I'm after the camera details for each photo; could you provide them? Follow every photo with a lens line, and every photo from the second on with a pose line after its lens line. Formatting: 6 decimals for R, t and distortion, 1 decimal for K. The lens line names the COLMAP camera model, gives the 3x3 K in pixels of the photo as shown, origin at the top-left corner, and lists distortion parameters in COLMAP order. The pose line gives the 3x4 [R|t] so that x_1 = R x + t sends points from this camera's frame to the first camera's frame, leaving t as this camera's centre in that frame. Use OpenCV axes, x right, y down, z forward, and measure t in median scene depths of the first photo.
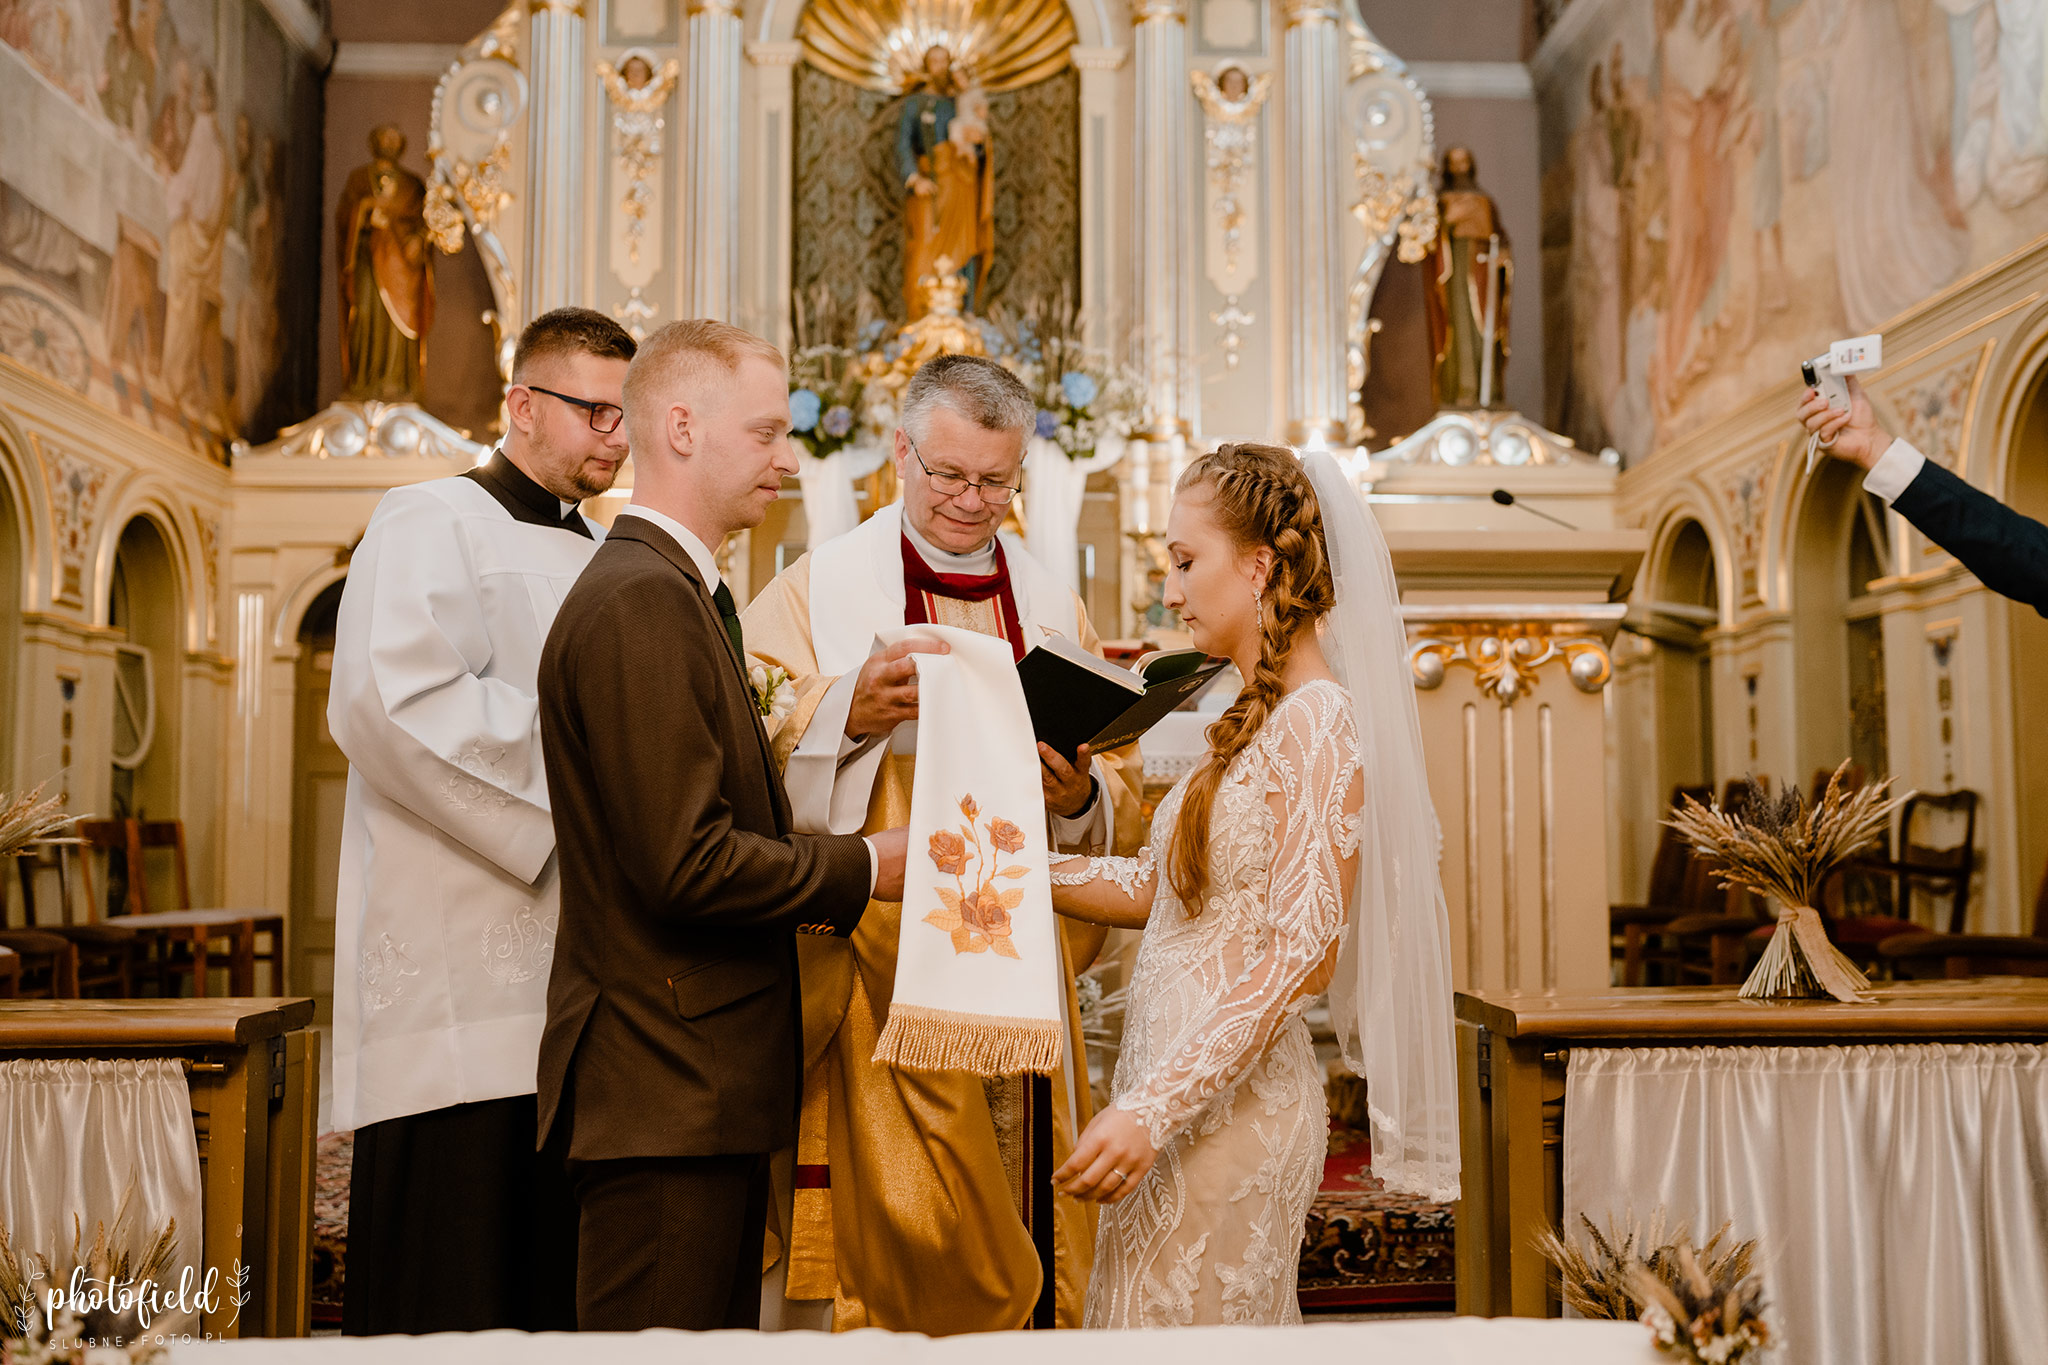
lens RADIAL K [[2040.8, 0, 1060.0], [0, 2040.8, 686.9], [0, 0, 1]] dist [-0.087015, 0.129673]
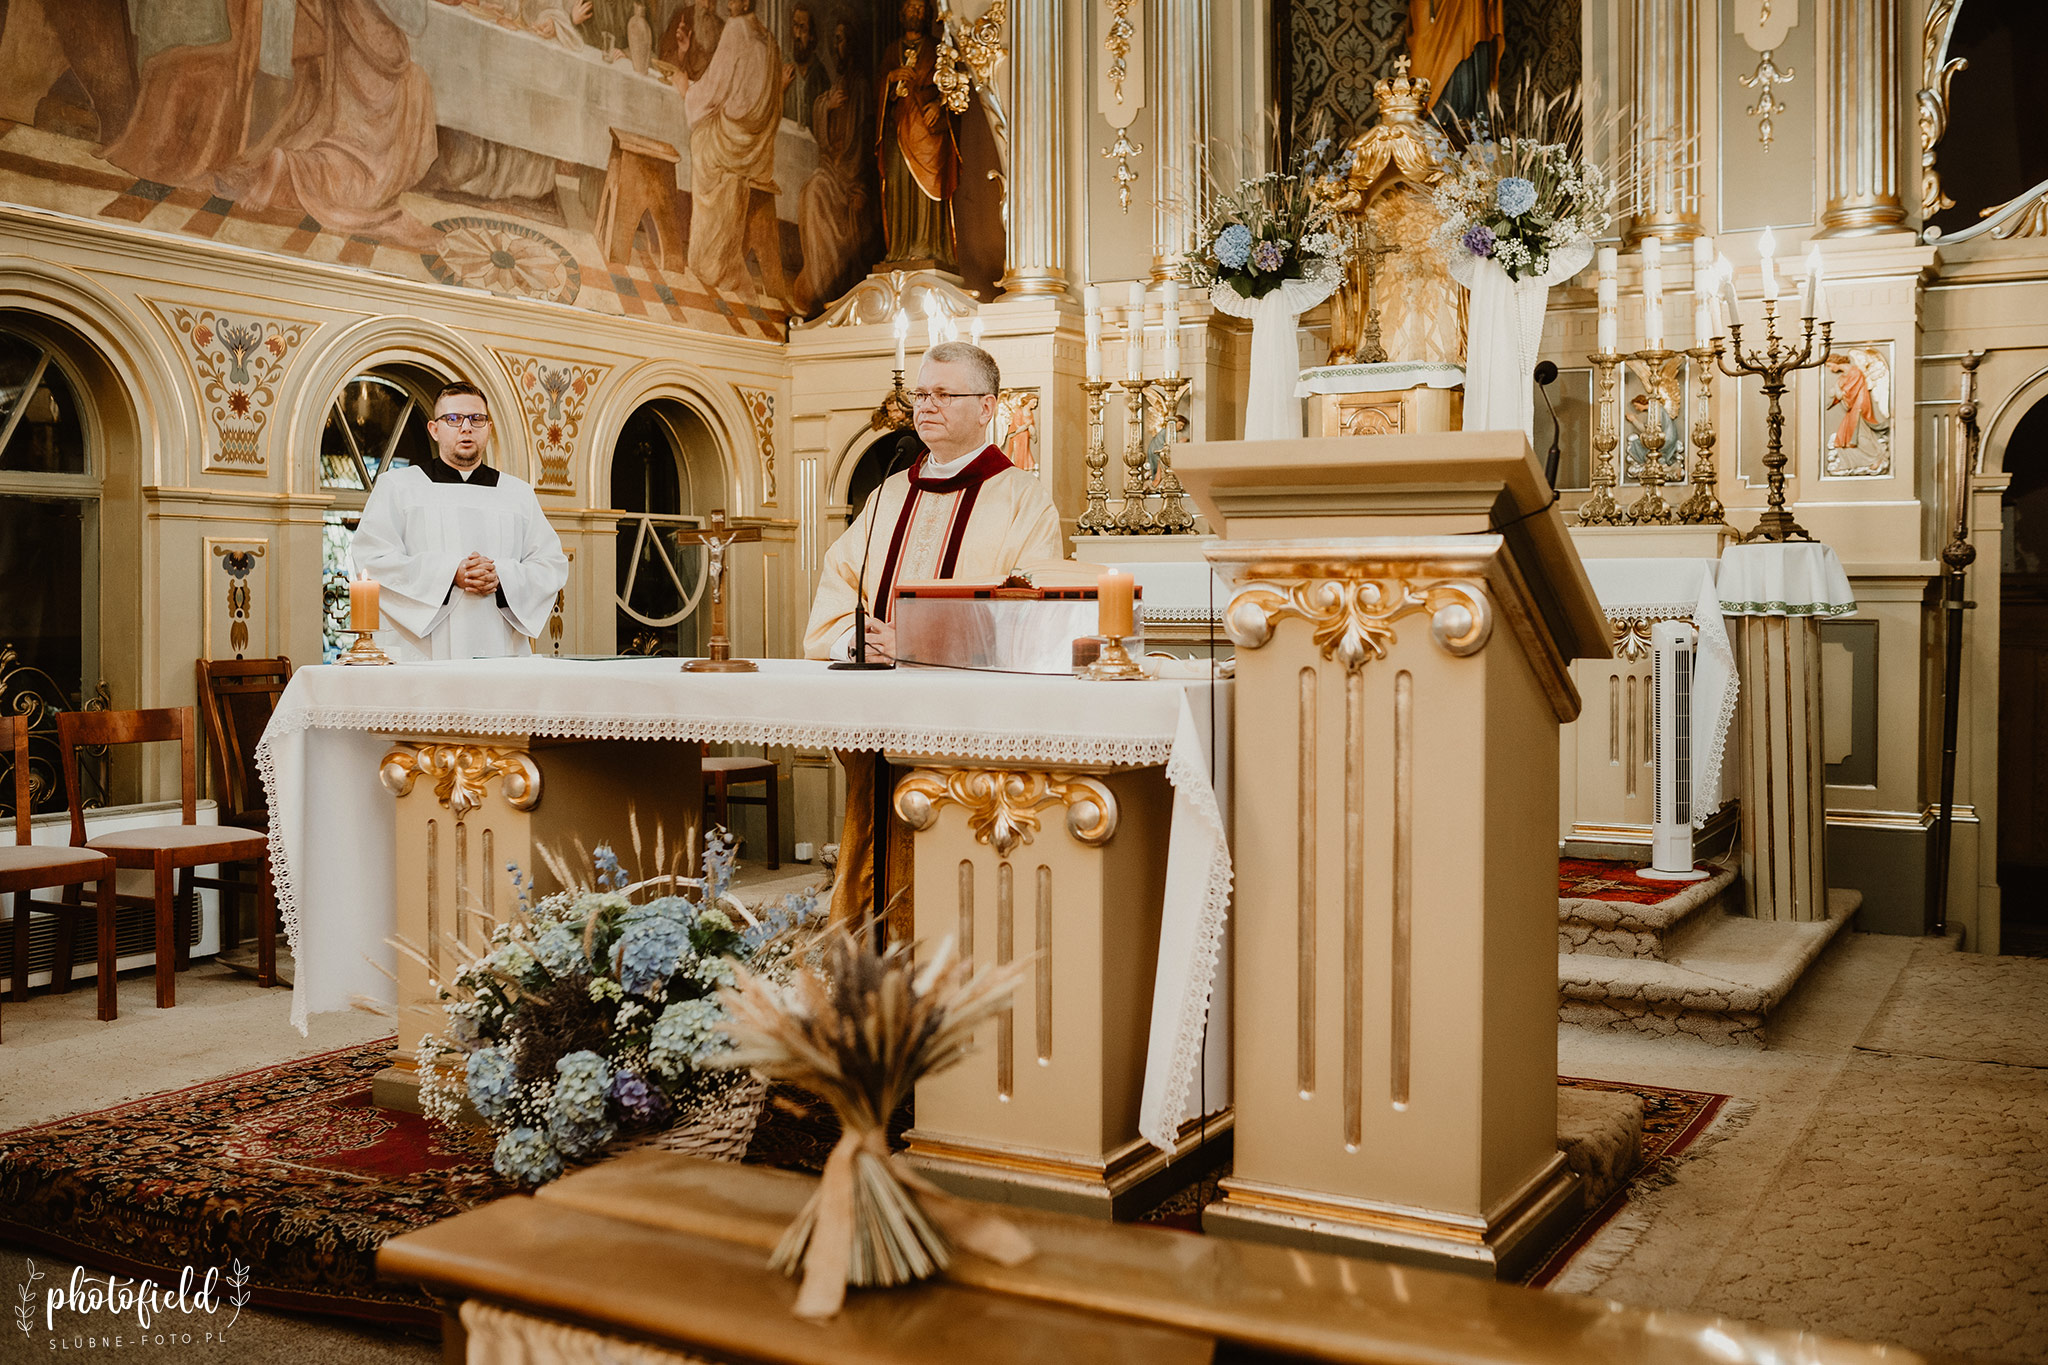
lens RADIAL K [[1902.4, 0, 1056.8], [0, 1902.4, 667.3], [0, 0, 1]] dist [-0.044048, 0.030467]
pose [[0.857130, 0.021889, -0.514634, 0.250922], [0.036786, 0.993944, 0.103544, -0.035557], [0.513785, -0.107682, 0.851135, 0.184107]]
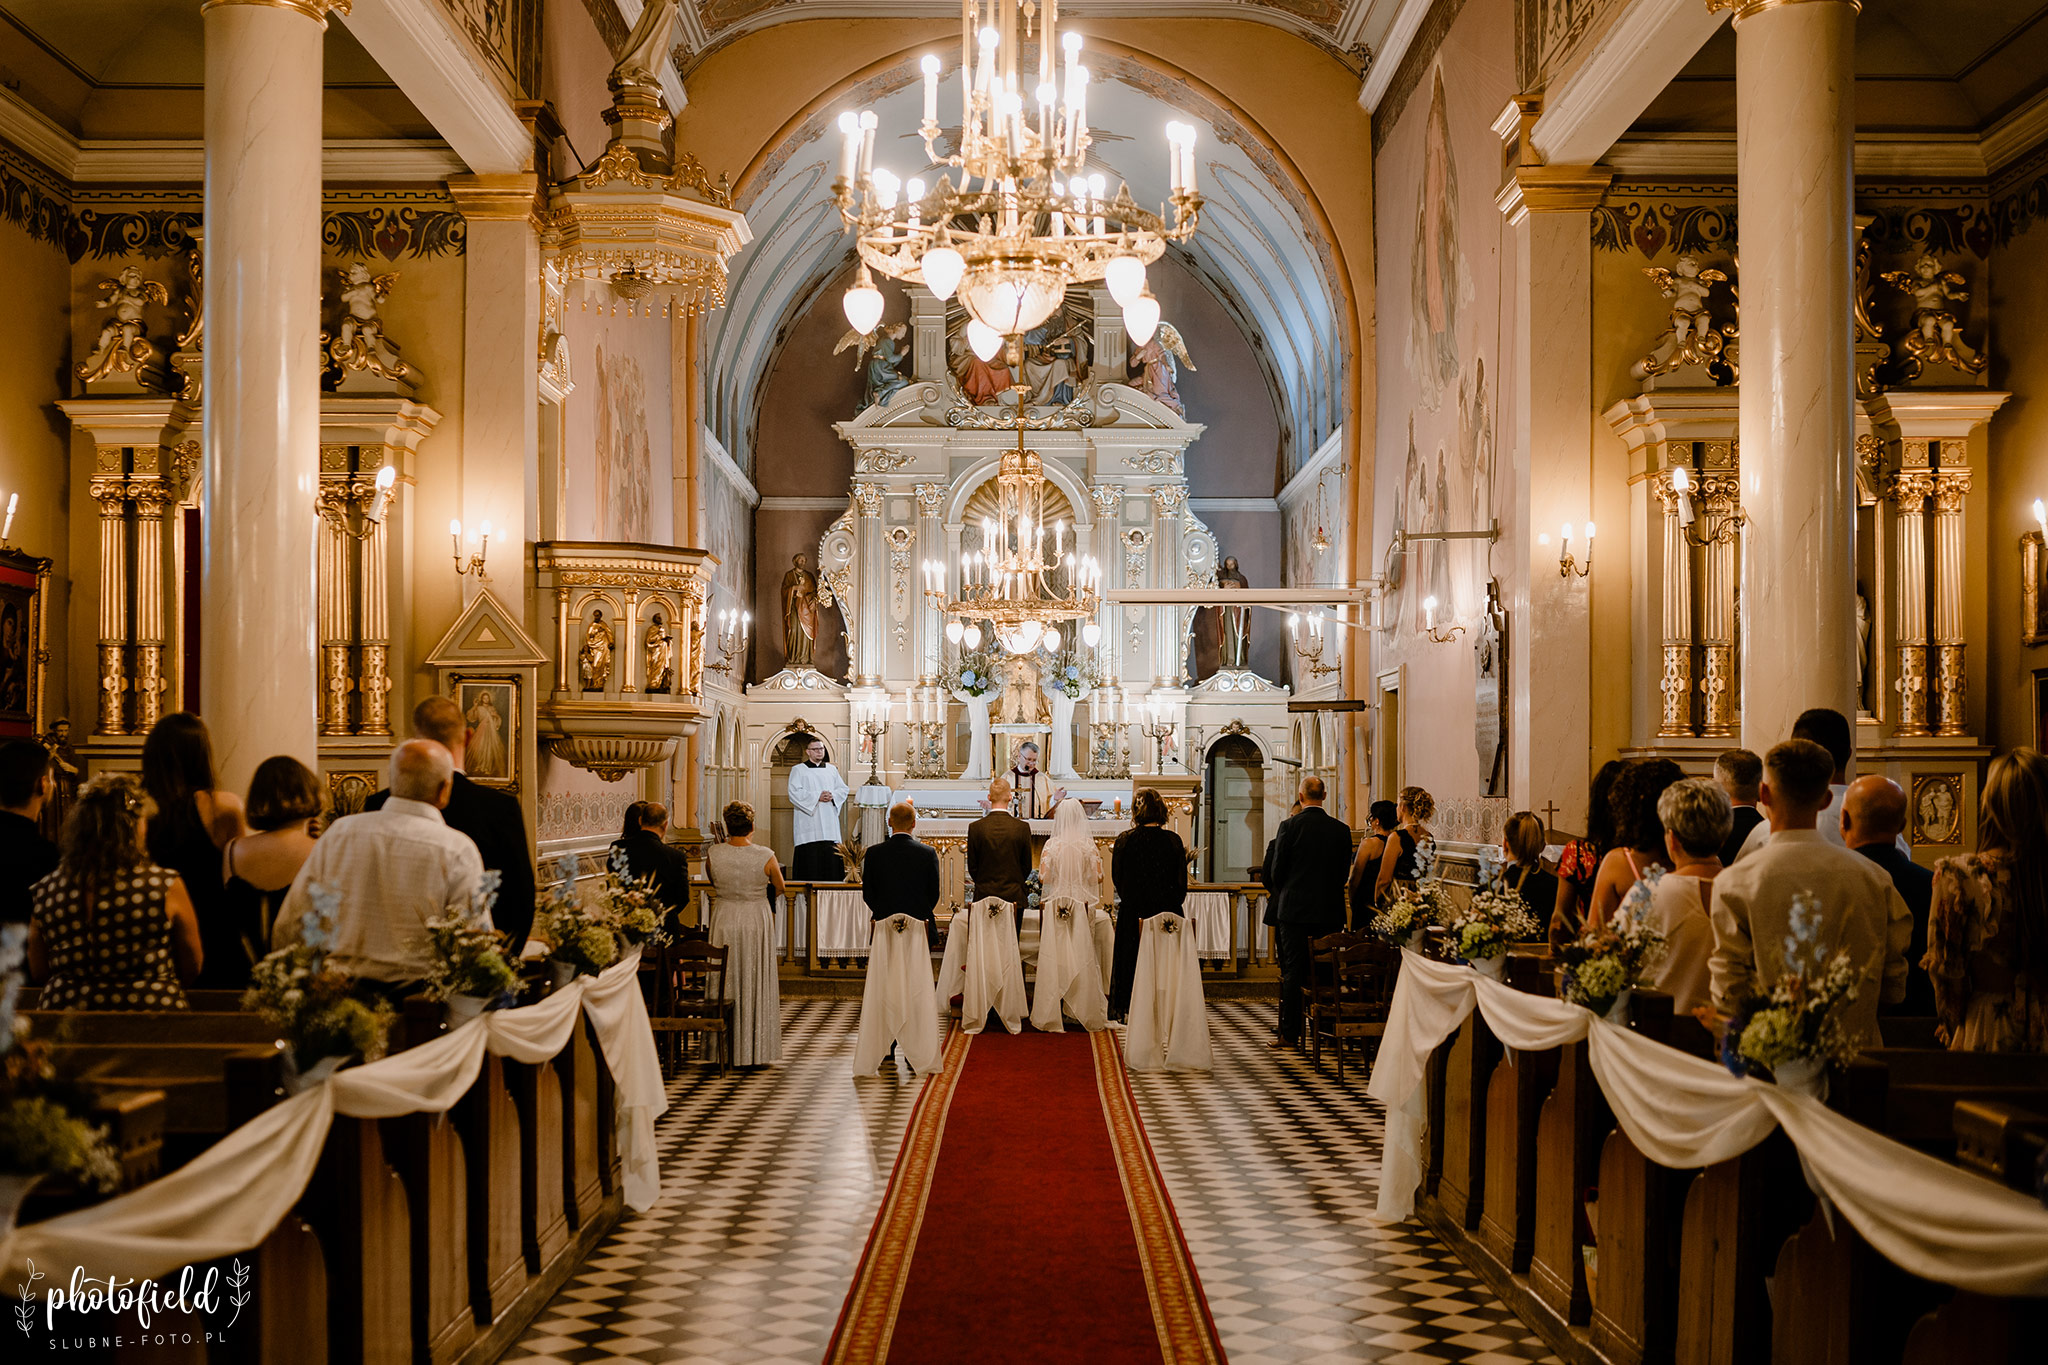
lens RADIAL K [[1935.8, 0, 952.1], [0, 1935.8, 805.3], [0, 0, 1]] dist [-0.000053, 0.005585]
pose [[0.996999, 0.007860, -0.077012, 0.047095], [-0.001645, 0.996759, 0.080430, -0.169462], [0.077395, -0.080062, 0.993781, -1.491824]]
